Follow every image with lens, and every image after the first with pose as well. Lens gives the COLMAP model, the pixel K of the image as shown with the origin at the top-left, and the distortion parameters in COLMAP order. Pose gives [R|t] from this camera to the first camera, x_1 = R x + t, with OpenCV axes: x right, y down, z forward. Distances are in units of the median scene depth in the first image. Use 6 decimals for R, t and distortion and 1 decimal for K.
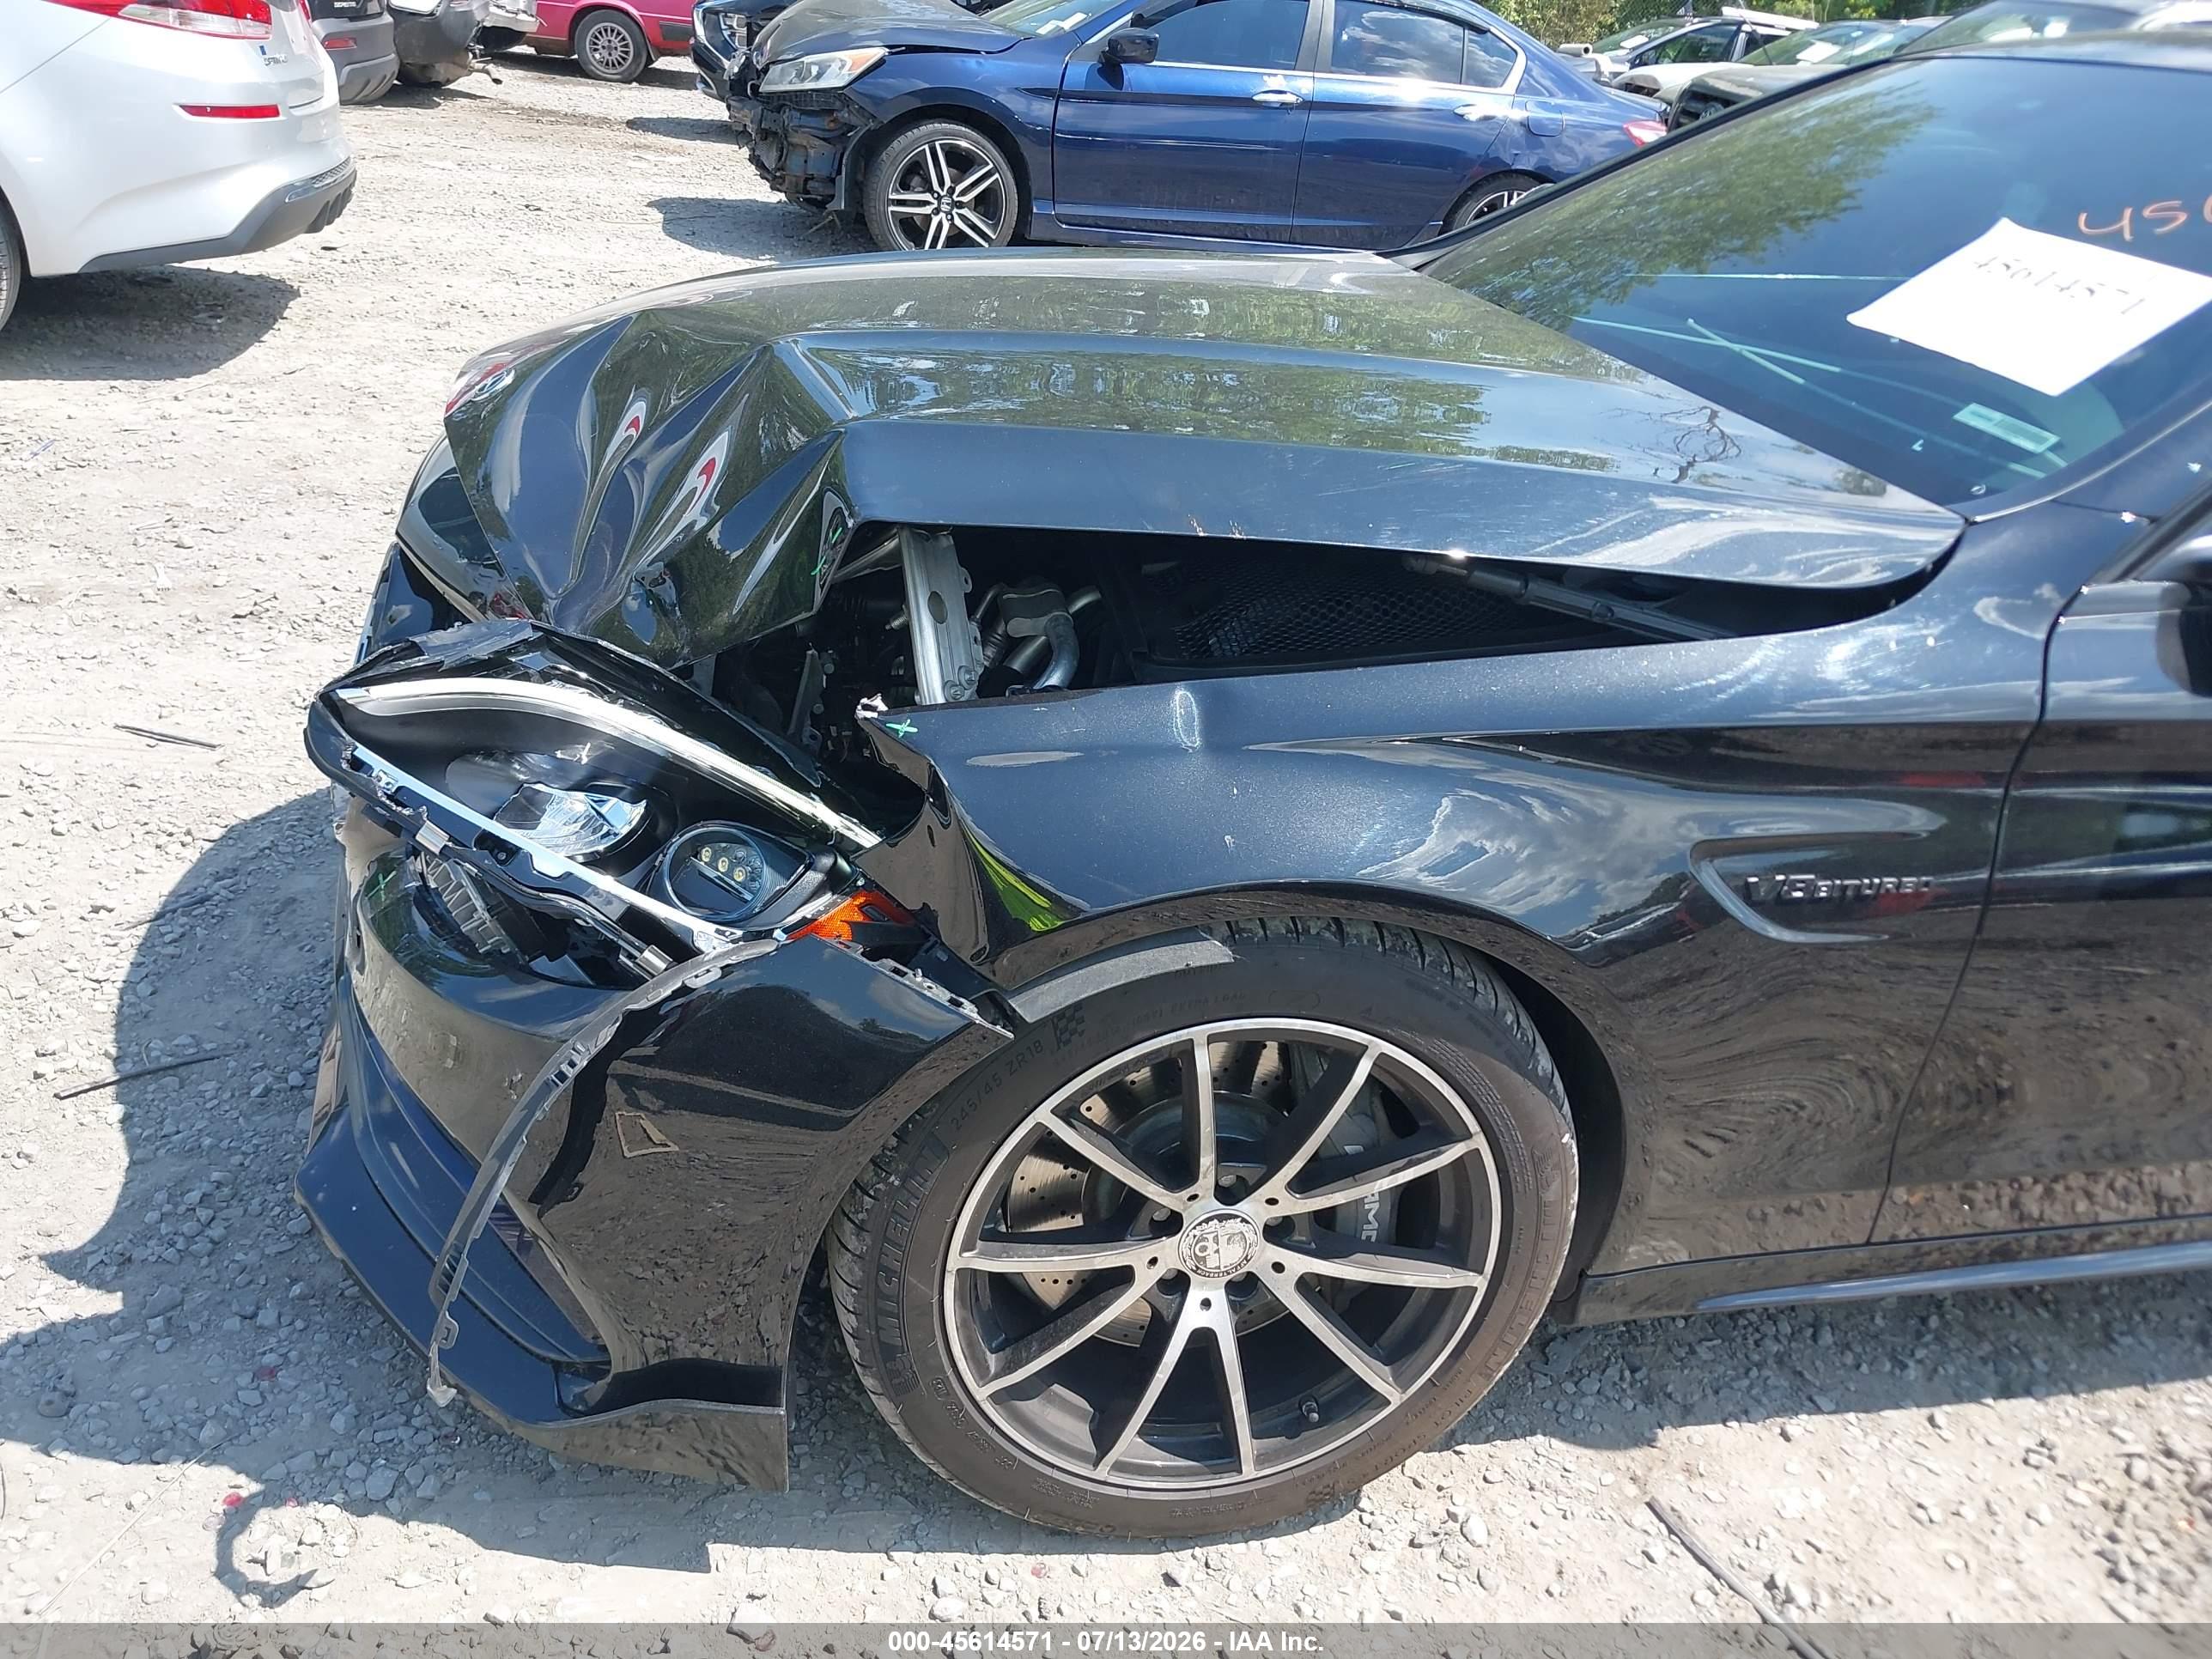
lens RADIAL K [[1740.8, 0, 1124.7], [0, 1740.8, 833.8], [0, 0, 1]] dist [-0.010299, 0.011654]
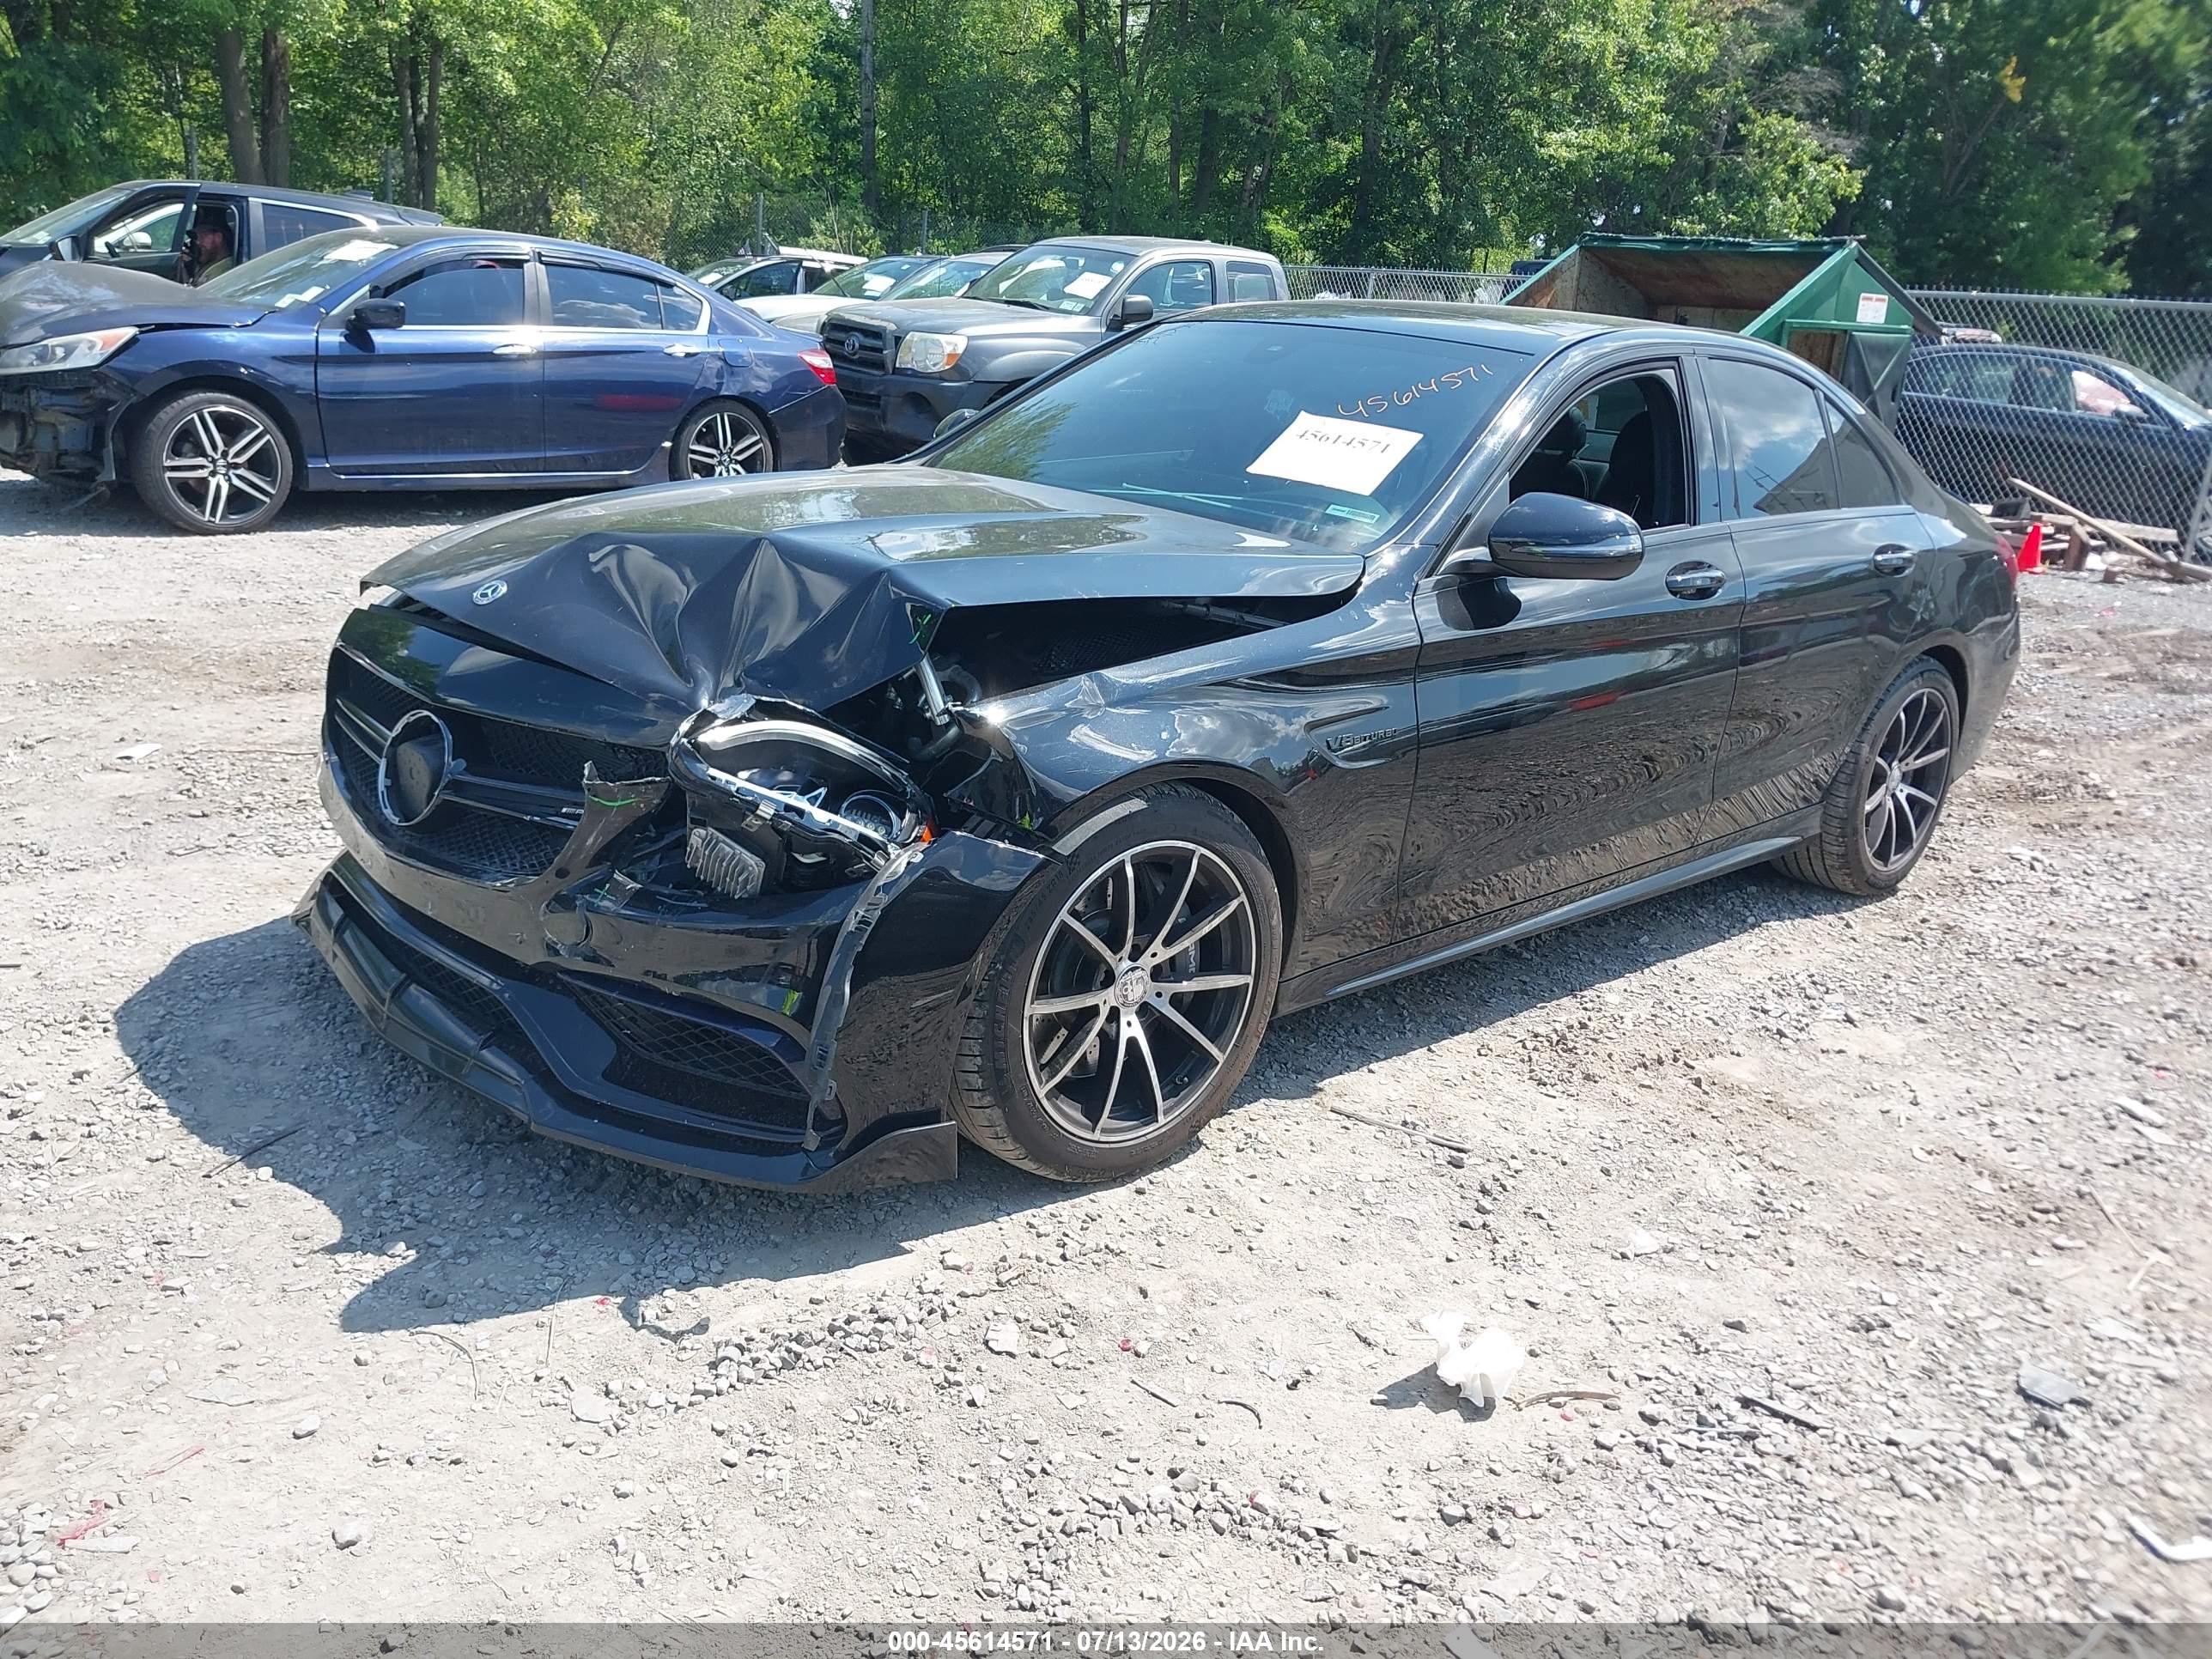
lens RADIAL K [[1740.8, 0, 1099.5], [0, 1740.8, 829.9], [0, 0, 1]] dist [-0.010299, 0.011654]
pose [[0.872115, -0.181427, 0.454423, -0.703019], [0.232591, 0.970796, -0.058794, 0.161762], [-0.430485, 0.156969, 0.888844, -0.566560]]
